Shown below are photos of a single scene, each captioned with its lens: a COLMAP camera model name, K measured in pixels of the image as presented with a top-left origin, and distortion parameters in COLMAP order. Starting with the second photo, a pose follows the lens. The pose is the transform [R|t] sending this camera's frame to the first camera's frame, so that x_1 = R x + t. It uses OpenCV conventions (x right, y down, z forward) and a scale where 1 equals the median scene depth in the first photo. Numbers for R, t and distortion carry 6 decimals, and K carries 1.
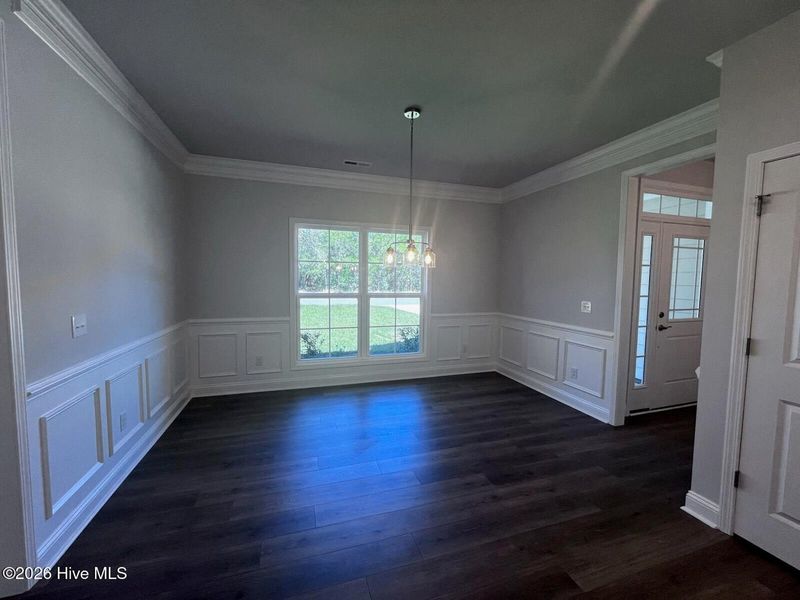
lens RADIAL K [[326.2, 0, 398.7], [0, 326.2, 300.9], [0, 0, 1]] dist [-0.002721, 0.000332]
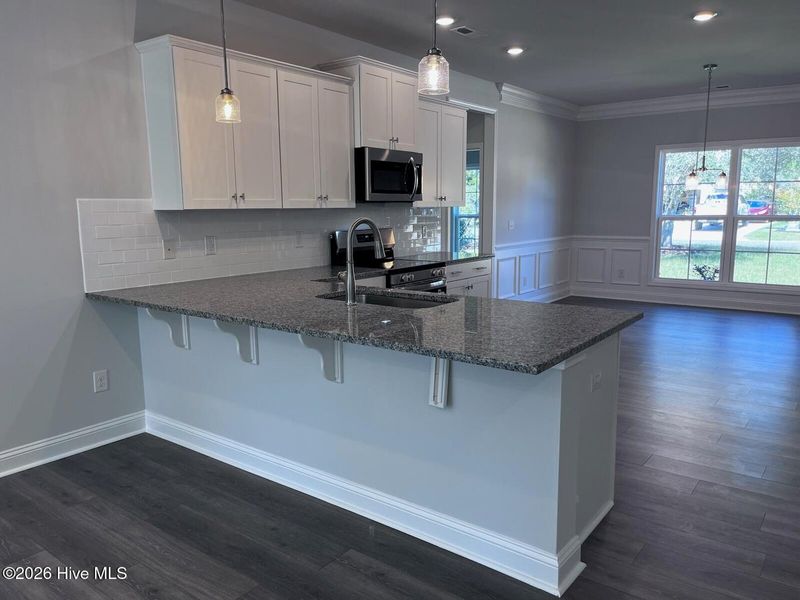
lens RADIAL K [[607.7, 0, 396.8], [0, 607.7, 304.9], [0, 0, 1]] dist [0.041510, -0.028585]
pose [[0.568445, 0.113506, -0.814853, 1.037071], [-0.034884, 0.992872, 0.113968, 0.084907], [0.821981, -0.036360, 0.568353, -1.038851]]
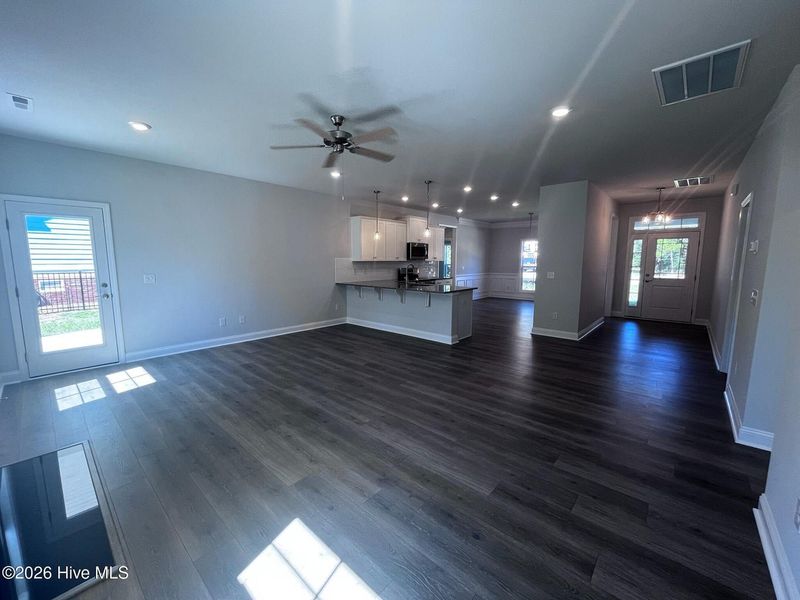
lens RADIAL K [[326.2, 0, 398.5], [0, 326.2, 300.0], [0, 0, 1]] dist [-0.002721, 0.000332]
pose [[0.509671, 0.096765, -0.854911, 1.831011], [-0.052272, 0.995302, 0.081492, 0.117106], [0.858780, 0.003154, 0.512334, -1.570038]]
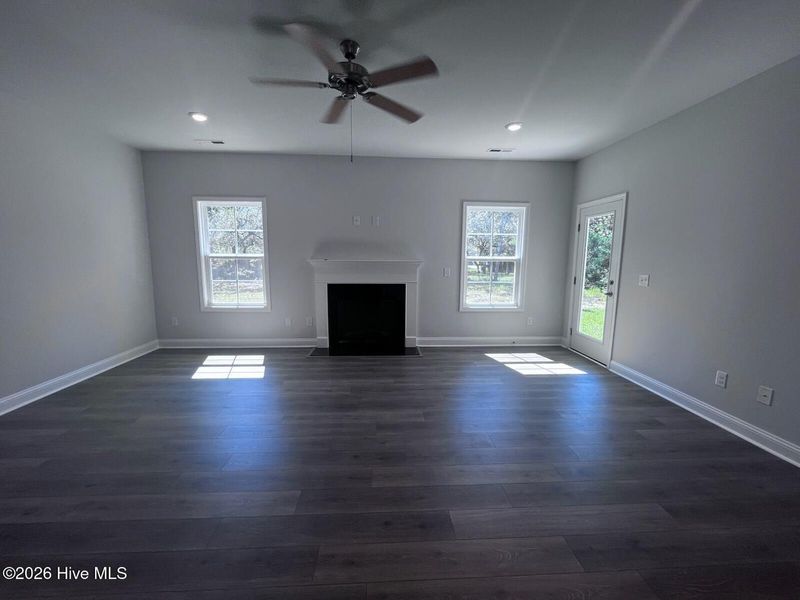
lens RADIAL K [[326.2, 0, 398.4], [0, 326.2, 299.9], [0, 0, 1]] dist [-0.002721, 0.000332]
pose [[-0.968081, -0.057678, 0.243912, 0.697198], [-0.006866, 0.978899, 0.204230, 0.051467], [-0.250545, 0.196037, -0.948049, -0.622431]]
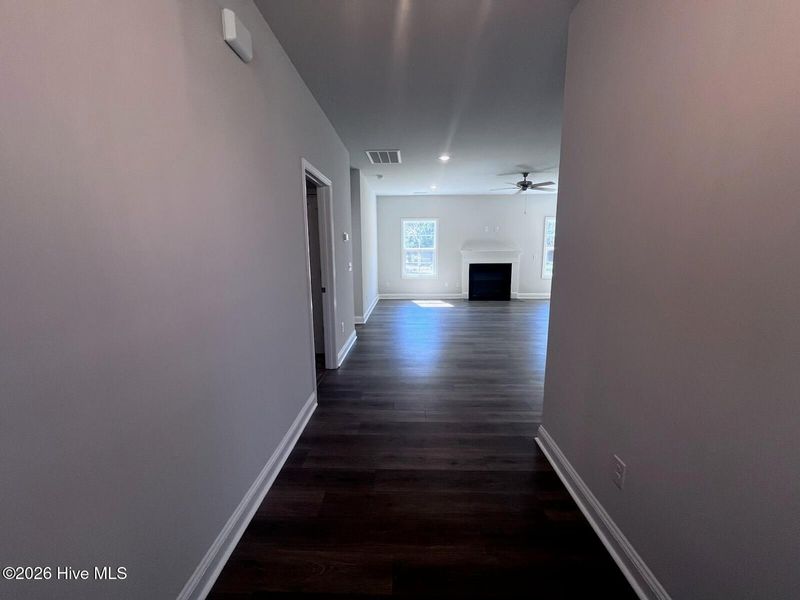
lens RADIAL K [[326.2, 0, 400.8], [0, 326.2, 300.0], [0, 0, 1]] dist [-0.002721, 0.000332]
pose [[-0.945027, -0.060018, 0.321437, 0.986010], [0.013582, 0.974958, 0.221974, -0.025607], [-0.326710, 0.214137, -0.920546, 0.671238]]
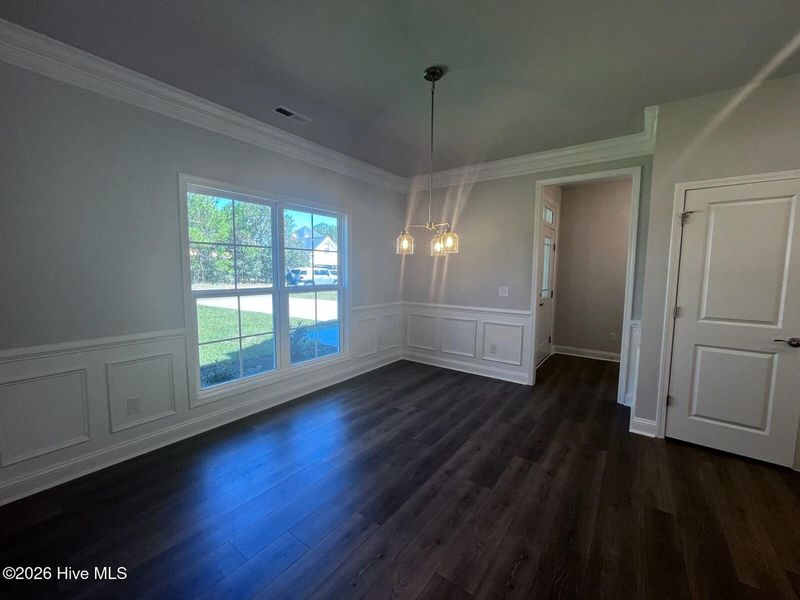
lens RADIAL K [[326.2, 0, 402.1], [0, 326.2, 300.8], [0, 0, 1]] dist [-0.002721, 0.000332]
pose [[0.812377, -0.061245, 0.579908, -0.410140], [0.042907, 0.998052, 0.045298, -0.017475], [-0.581552, -0.011917, 0.813422, 0.252305]]
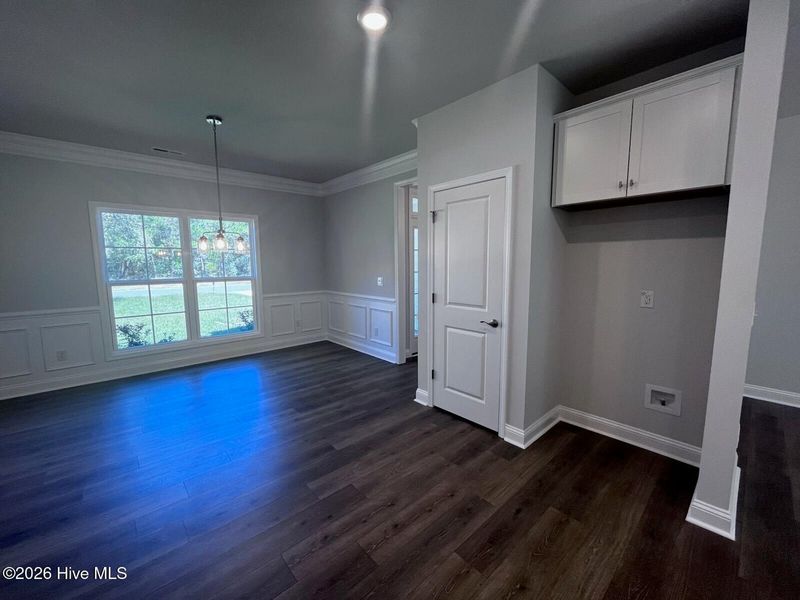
lens RADIAL K [[326.2, 0, 397.7], [0, 326.2, 300.0], [0, 0, 1]] dist [-0.002721, 0.000332]
pose [[0.913994, -0.065907, 0.400338, 0.097714], [0.046257, 0.997212, 0.058562, 0.019743], [-0.403081, -0.035007, 0.914494, -0.260010]]
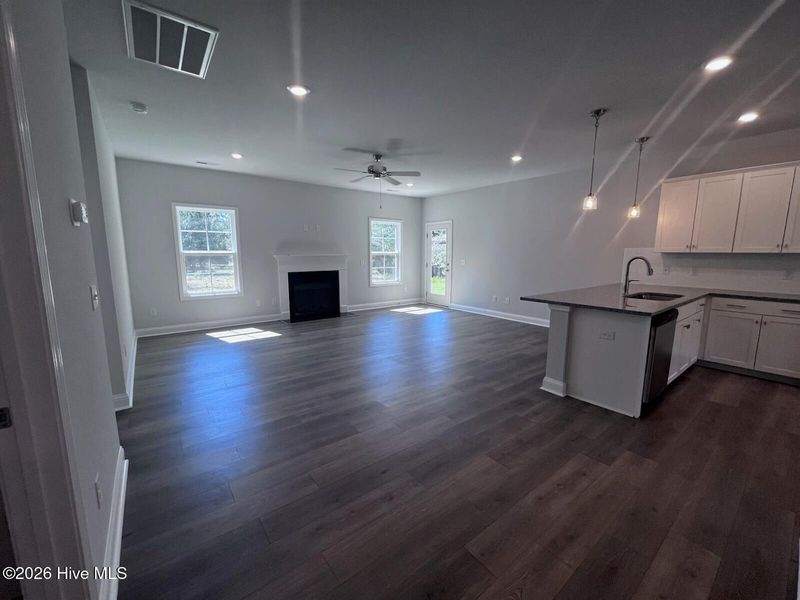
lens RADIAL K [[326.2, 0, 398.4], [0, 326.2, 298.8], [0, 0, 1]] dist [-0.002721, 0.000332]
pose [[-0.939207, 0.031527, -0.341900, 1.351674], [-0.038380, 0.979895, 0.195786, 0.023197], [0.341199, 0.197006, -0.919115, 0.100210]]
